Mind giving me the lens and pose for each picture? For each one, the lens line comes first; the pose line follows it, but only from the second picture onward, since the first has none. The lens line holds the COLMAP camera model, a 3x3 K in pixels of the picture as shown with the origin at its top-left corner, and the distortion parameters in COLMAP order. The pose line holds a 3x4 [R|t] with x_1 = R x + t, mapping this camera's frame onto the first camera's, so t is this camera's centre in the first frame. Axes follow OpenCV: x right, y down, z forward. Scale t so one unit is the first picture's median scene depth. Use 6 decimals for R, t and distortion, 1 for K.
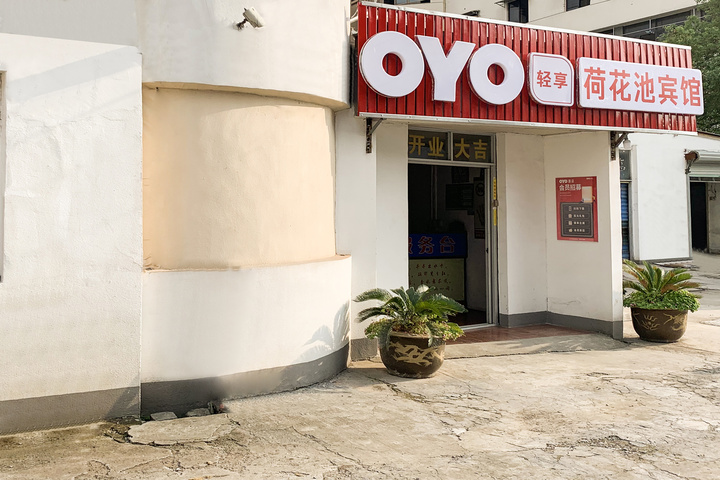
lens RADIAL K [[754.8, 0, 292.6], [0, 754.8, 190.9], [0, 0, 1]] dist [0.000085, -0.037770]
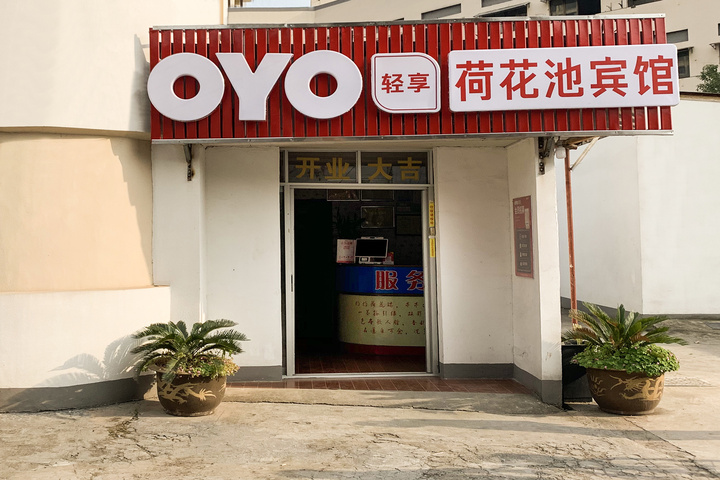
lens RADIAL K [[754.8, 0, 292.6], [0, 754.8, 190.9], [0, 0, 1]] dist [0.000085, -0.037770]
pose [[0.864692, -0.037183, -0.500925, 0.619107], [0.016005, 0.998790, -0.046511, 0.009251], [0.502048, 0.032200, 0.864240, 0.203741]]
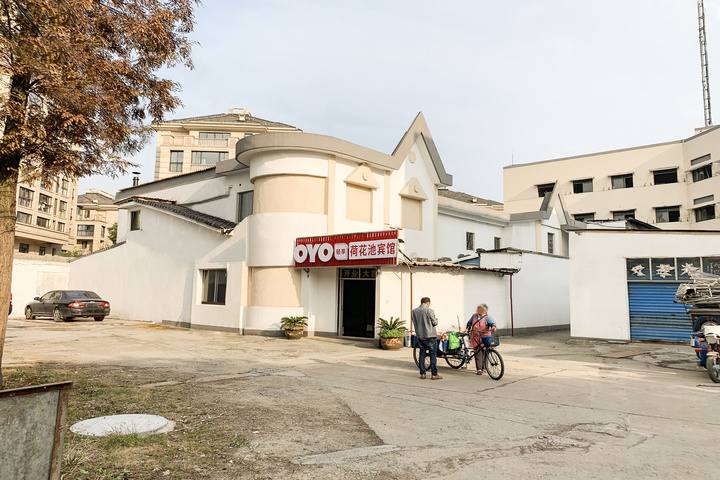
lens RADIAL K [[539.5, 0, 360.0], [0, 539.5, 240.0], [0, 0, 1]] dist [-0.006192, -0.002343]
pose [[0.355543, -0.083041, -0.930964, 2.244987], [0.000483, 0.996062, -0.088663, -0.003672], [0.934660, 0.031073, 0.354183, 0.297252]]
